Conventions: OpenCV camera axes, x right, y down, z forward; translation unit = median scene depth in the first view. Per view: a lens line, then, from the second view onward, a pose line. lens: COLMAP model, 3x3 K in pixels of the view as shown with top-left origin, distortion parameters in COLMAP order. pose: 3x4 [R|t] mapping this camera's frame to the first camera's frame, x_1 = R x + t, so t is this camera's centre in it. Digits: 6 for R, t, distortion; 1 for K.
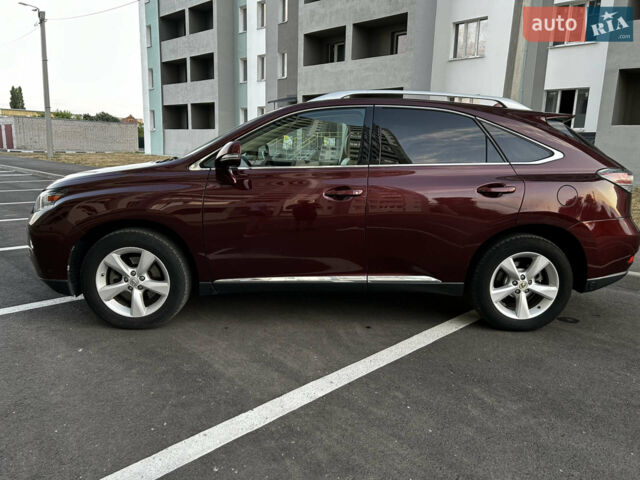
lens RADIAL K [[500.2, 0, 320.0], [0, 500.2, 240.0], [0, 0, 1]] dist [0.051599, -0.051745]
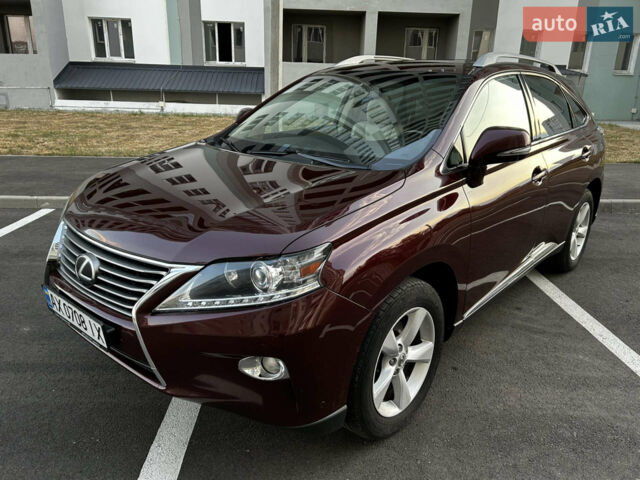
lens RADIAL K [[500.2, 0, 320.0], [0, 500.2, 240.0], [0, 0, 1]] dist [0.051599, -0.051745]
pose [[0.665659, -0.236209, 0.707887, -0.221165], [0.132276, 0.970910, 0.199589, -0.053977], [-0.734440, -0.039221, 0.677540, 0.167410]]
